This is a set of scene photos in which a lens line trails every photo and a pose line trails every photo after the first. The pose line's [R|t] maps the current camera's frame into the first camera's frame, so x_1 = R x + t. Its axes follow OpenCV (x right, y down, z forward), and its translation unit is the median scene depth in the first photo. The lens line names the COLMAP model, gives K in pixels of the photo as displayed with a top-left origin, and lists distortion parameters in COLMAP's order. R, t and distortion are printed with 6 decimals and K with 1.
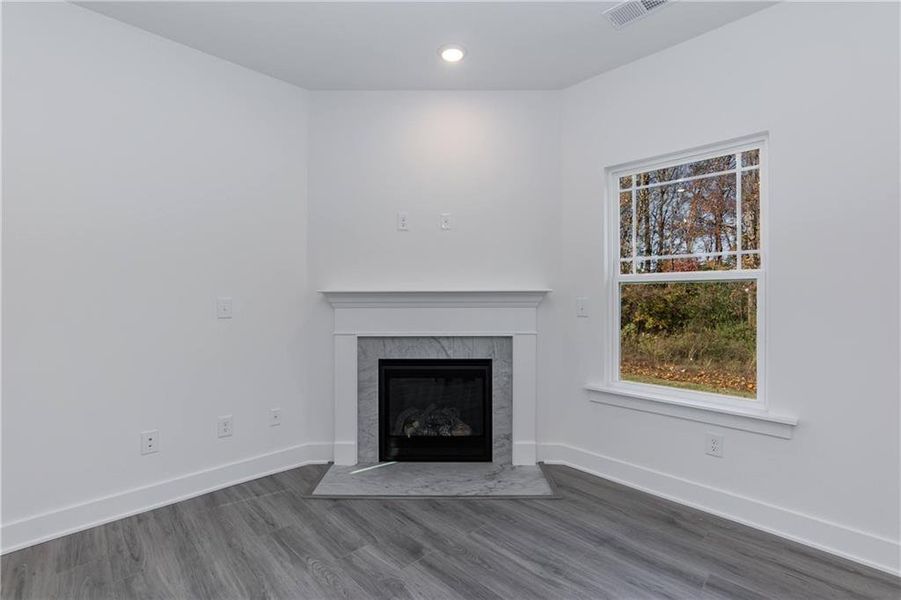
lens RADIAL K [[412.6, 0, 454.9], [0, 412.6, 299.1], [0, 0, 1]] dist [-0.020899, 0.000717]
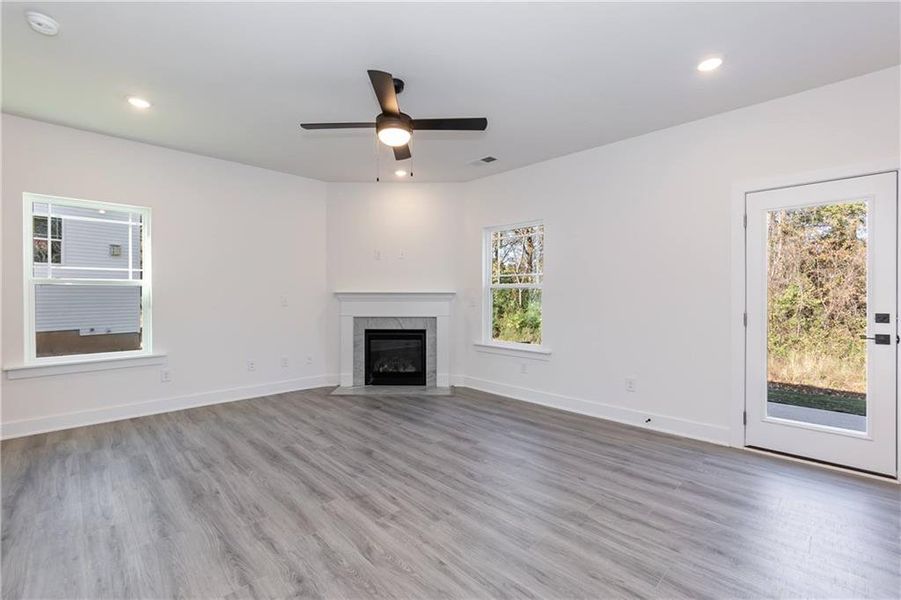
lens RADIAL K [[412.6, 0, 454.9], [0, 412.6, 299.1], [0, 0, 1]] dist [-0.020899, 0.000717]
pose [[0.999992, 0.003877, -0.000238, 0.219406], [-0.003878, 0.999986, -0.003715, 0.016269], [0.000224, 0.003716, 0.999993, -0.850021]]
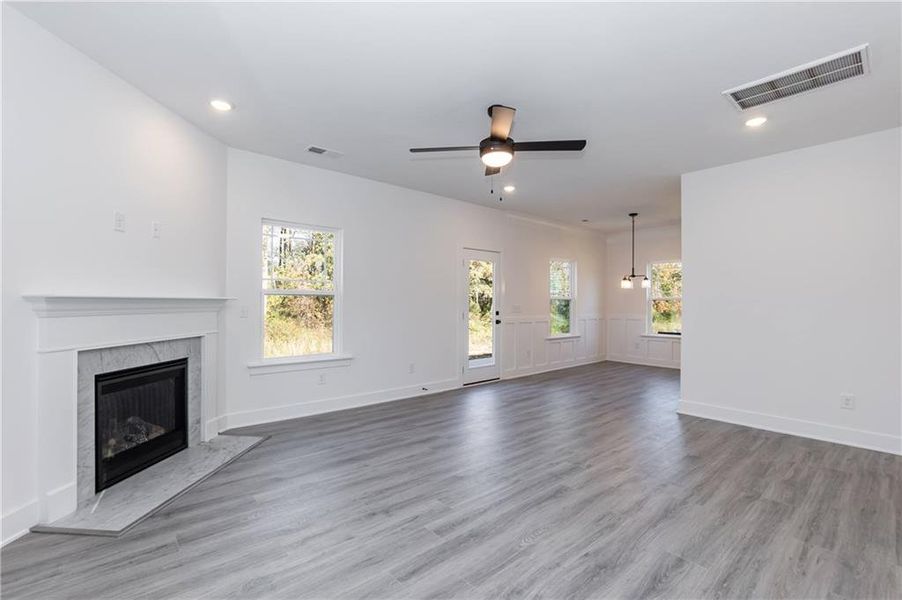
lens RADIAL K [[390.7, 0, 451.0], [0, 390.7, 300.0], [0, 0, 1]] dist [-0.014576, -0.000081]
pose [[0.045141, 0.010572, 0.998925, -0.961440], [0.001877, 0.999941, -0.010668, -0.001745], [-0.998979, 0.002356, 0.045119, 0.219570]]
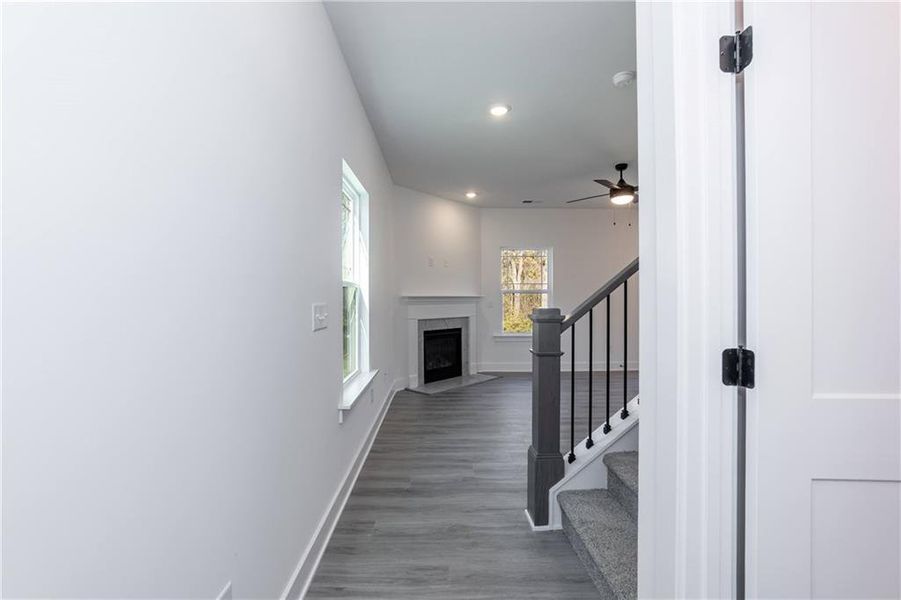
lens RADIAL K [[412.6, 0, 454.9], [0, 412.6, 299.1], [0, 0, 1]] dist [-0.020899, 0.000717]
pose [[0.669253, -0.001386, 0.743033, -1.540289], [0.008247, 0.999951, -0.005563, 0.006609], [-0.742989, 0.009851, 0.669231, -0.418855]]
